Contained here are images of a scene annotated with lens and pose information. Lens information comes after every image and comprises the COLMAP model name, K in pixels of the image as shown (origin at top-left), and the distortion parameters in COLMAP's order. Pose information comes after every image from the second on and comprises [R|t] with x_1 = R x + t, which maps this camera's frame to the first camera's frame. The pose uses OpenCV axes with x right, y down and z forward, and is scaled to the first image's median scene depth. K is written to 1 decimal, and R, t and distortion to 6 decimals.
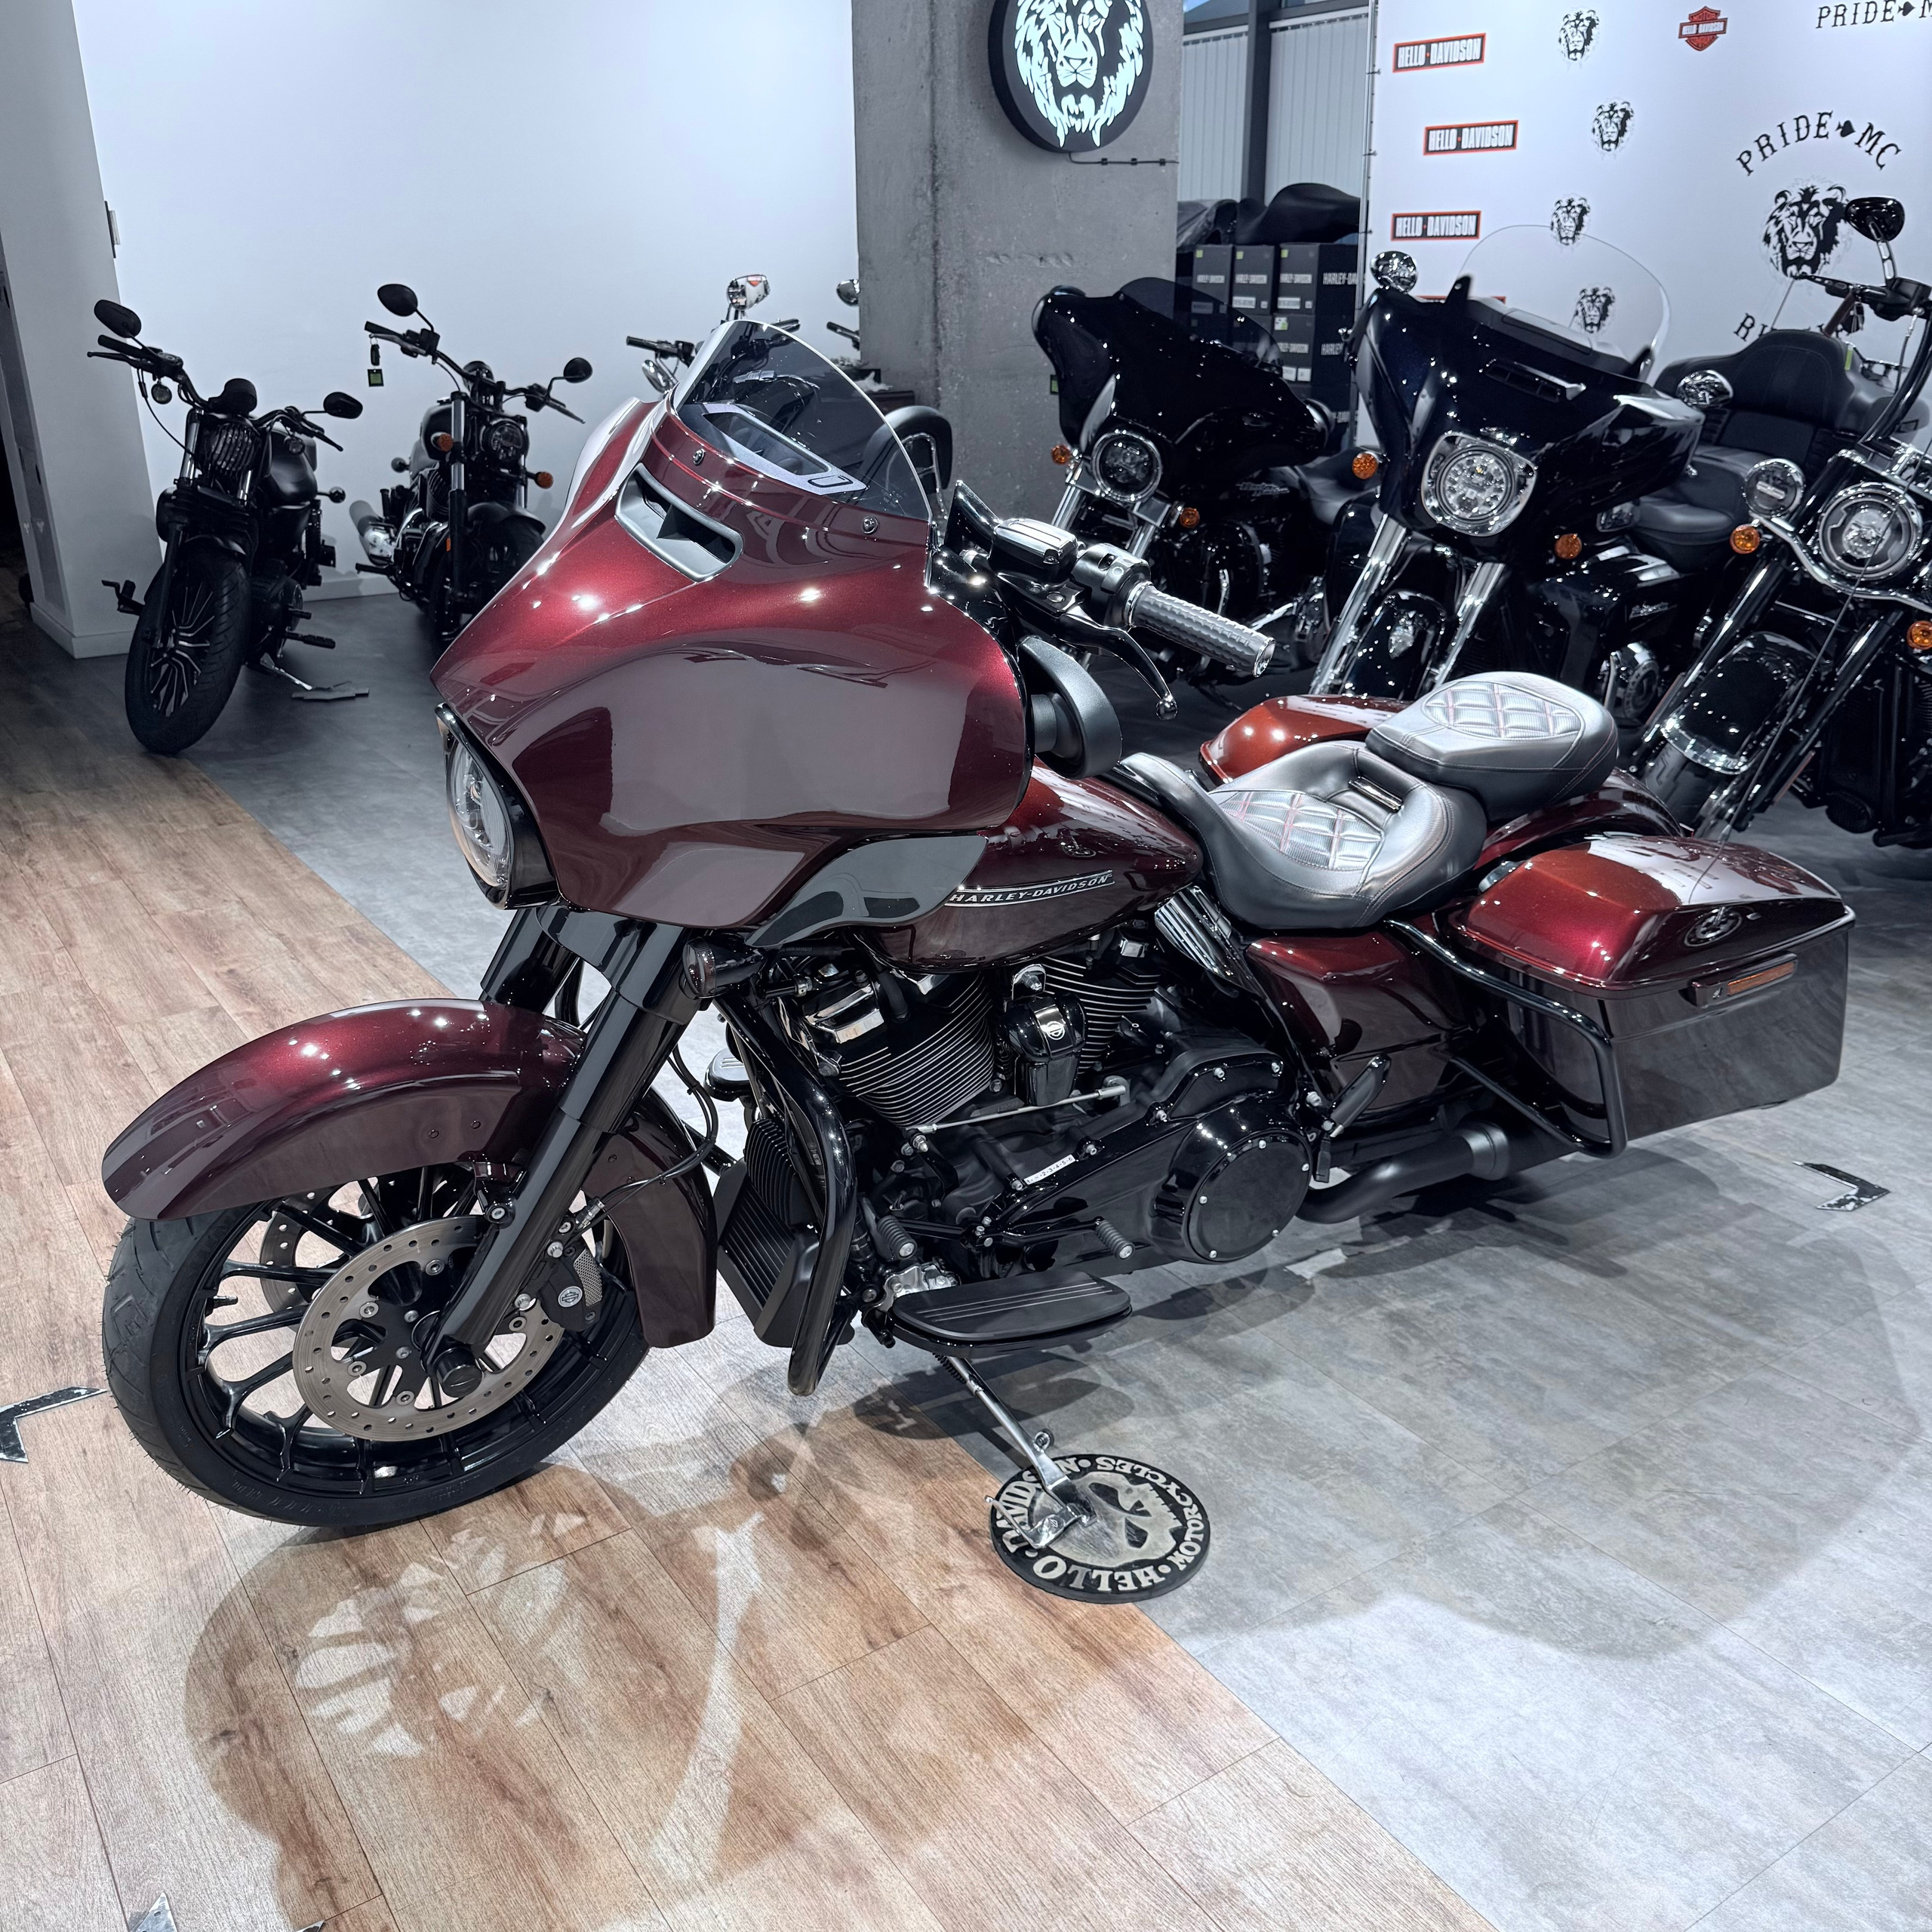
lens RADIAL K [[1821.3, 0, 980.2], [0, 1821.3, 978.0], [0, 0, 1]] dist [-0.013065, 0.000000]
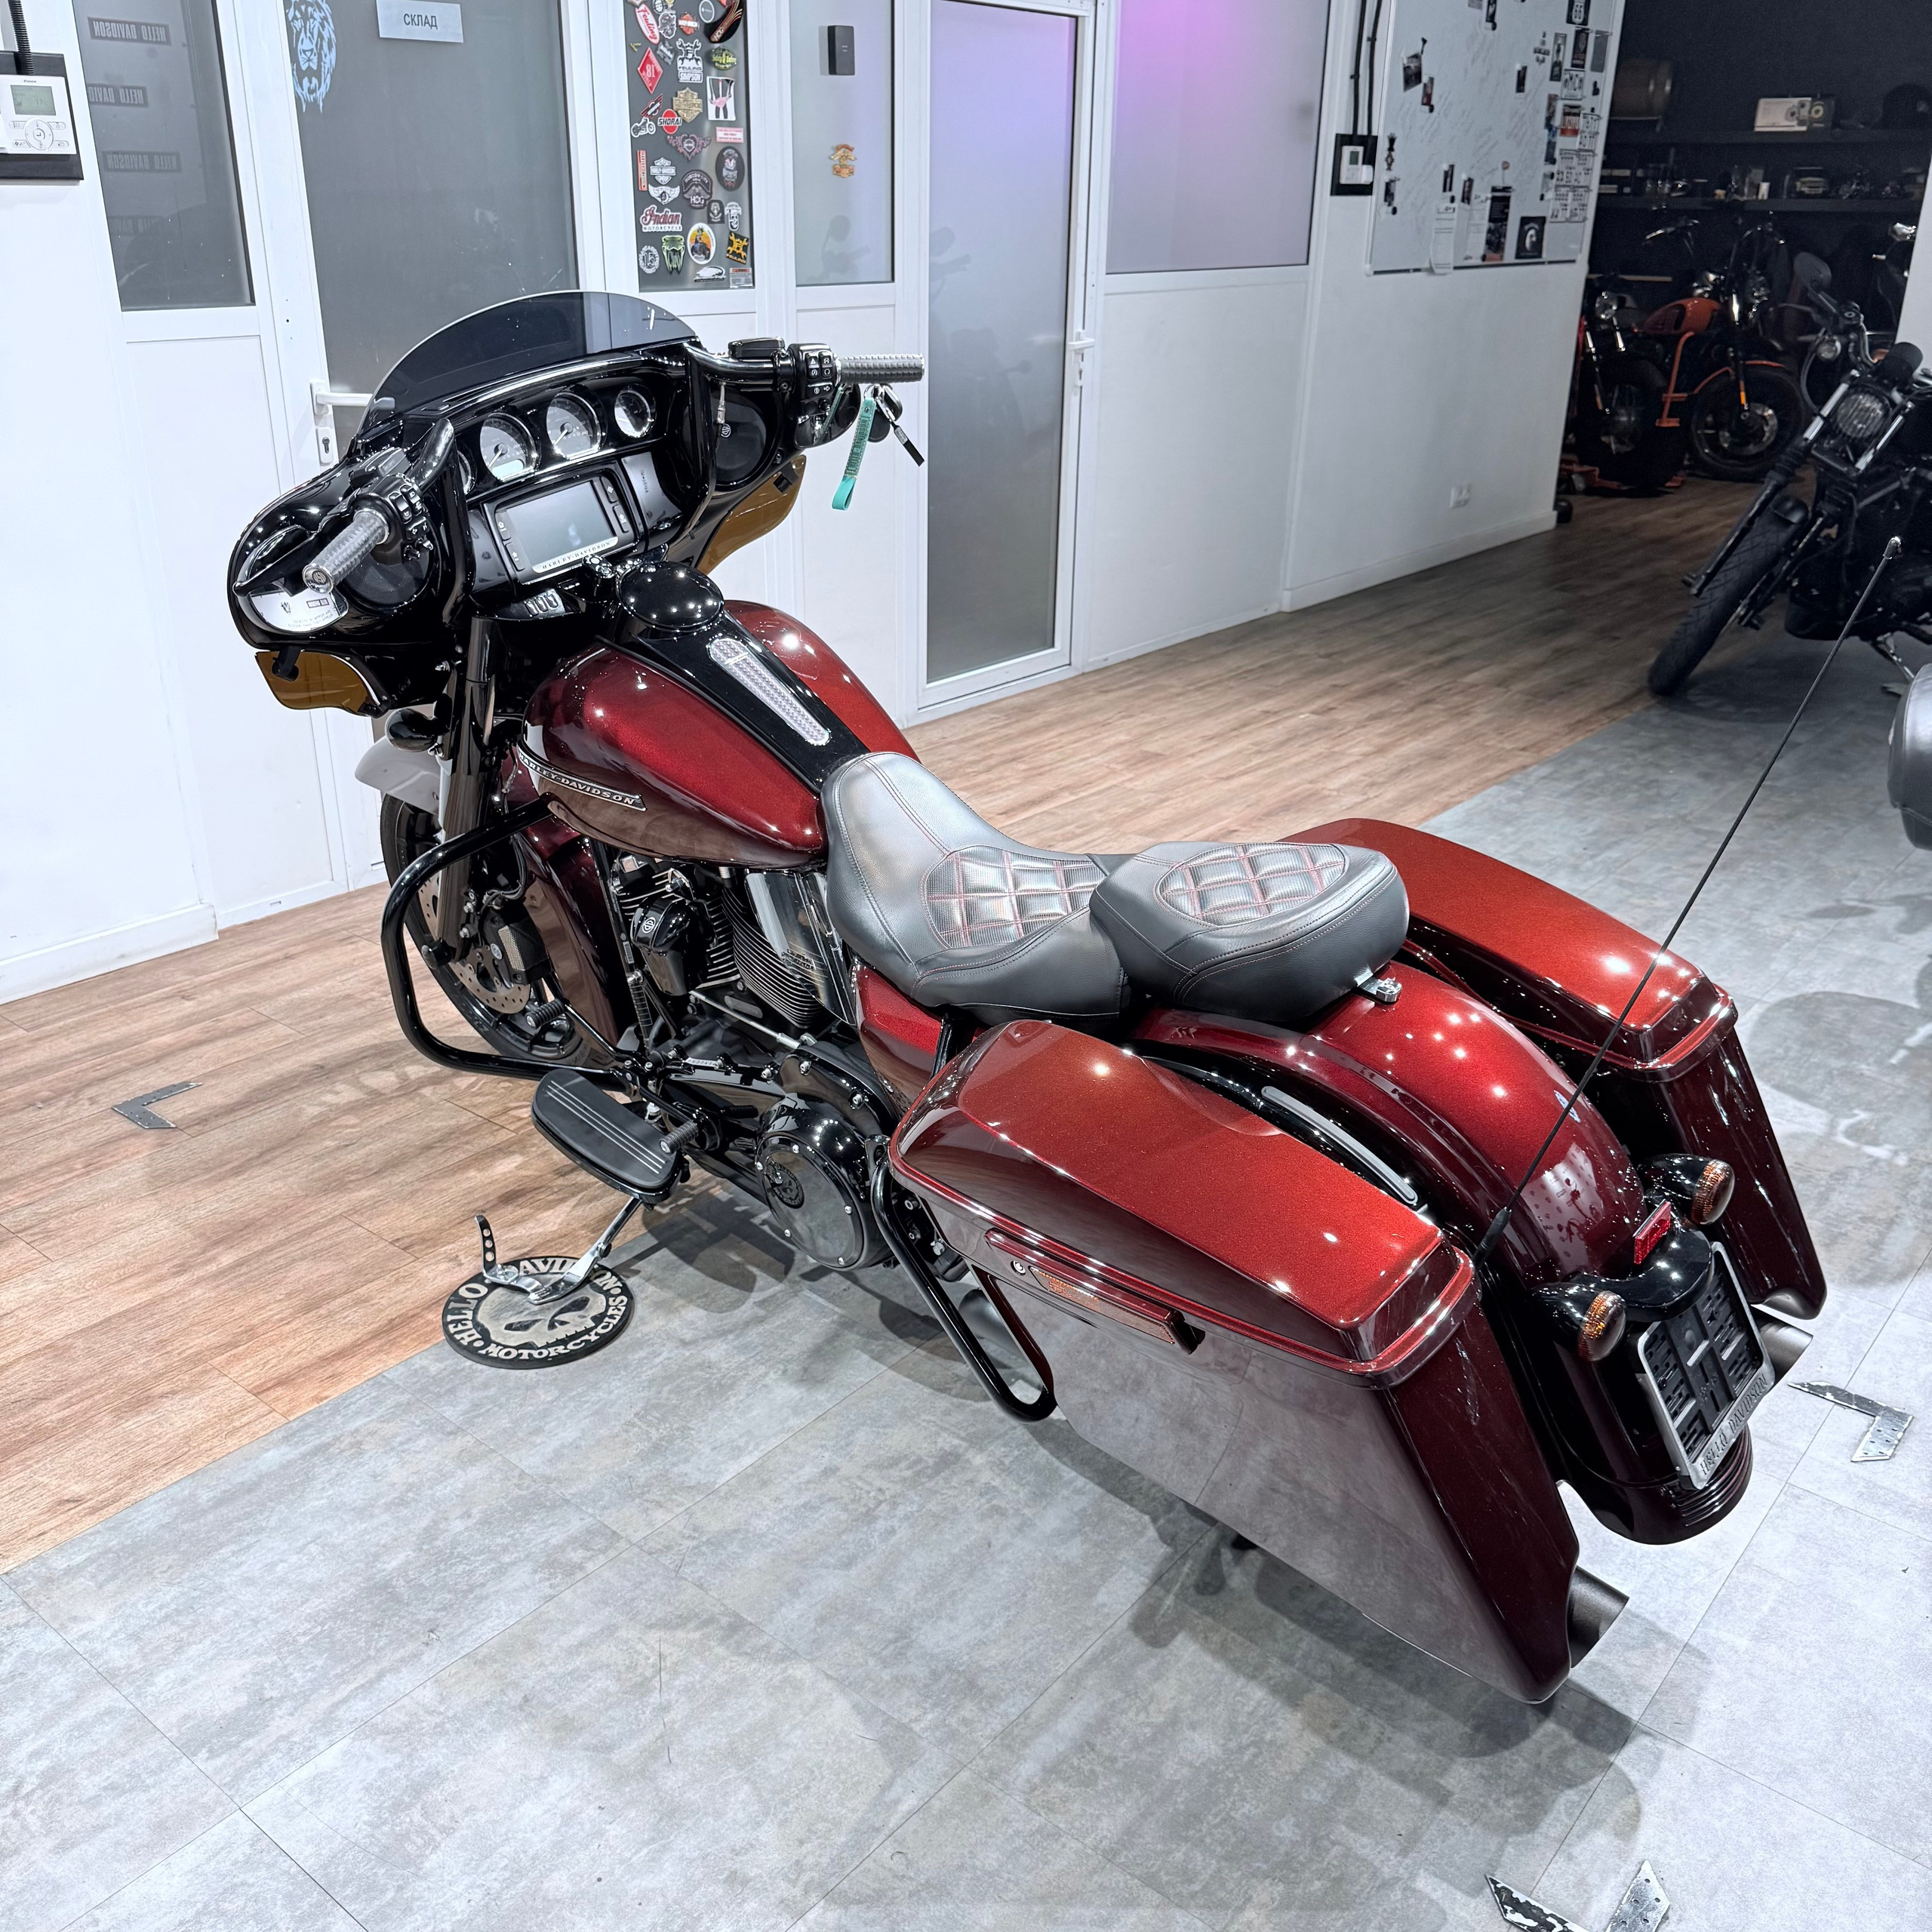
lens RADIAL K [[1821.3, 0, 975.7], [0, 1821.3, 992.7], [0, 0, 1]] dist [-0.013065, 0.000000]
pose [[0.283768, 0.390376, -0.875832, 0.921995], [-0.357353, 0.890634, 0.281192, -0.271144], [0.889817, 0.233188, 0.392235, 0.604822]]
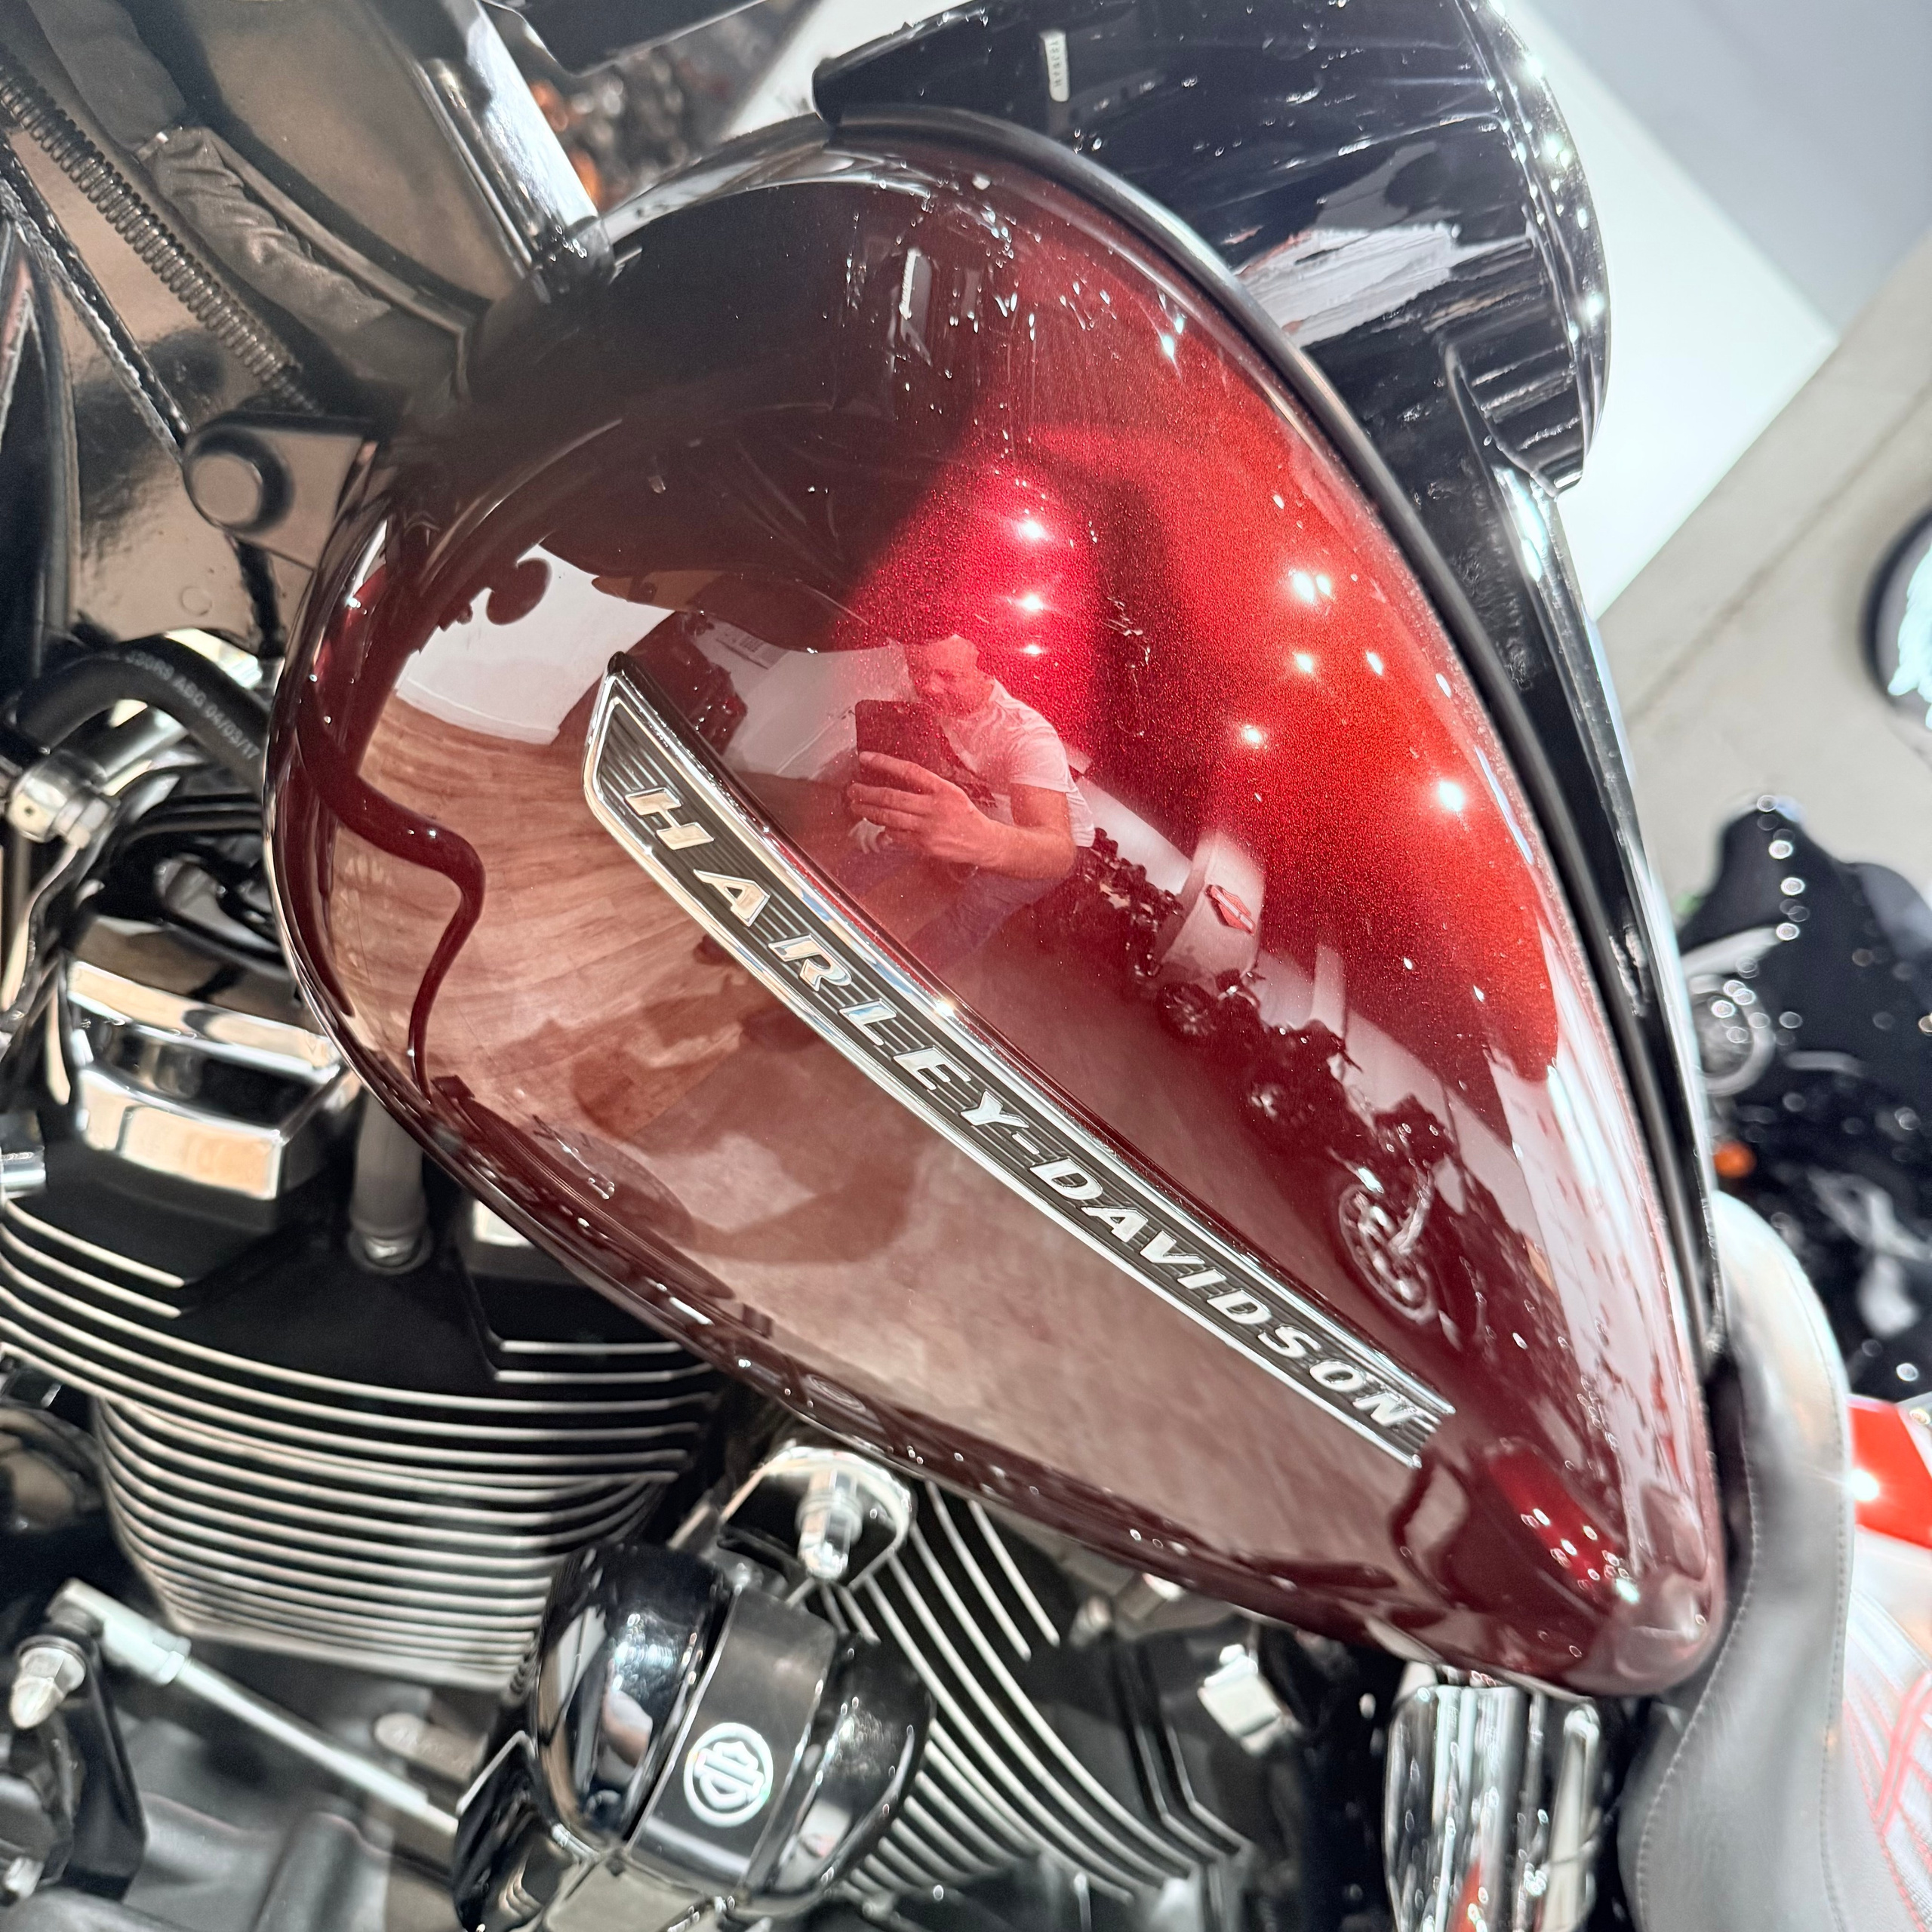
lens RADIAL K [[1821.3, 0, 976.0], [0, 1821.3, 969.3], [0, 0, 1]] dist [-0.013065, 0.000000]
pose [[0.711658, 0.667438, -0.219247, 0.036672], [-0.699951, 0.700330, -0.140023, -0.023006], [0.060089, 0.253110, 0.965569, 0.625444]]
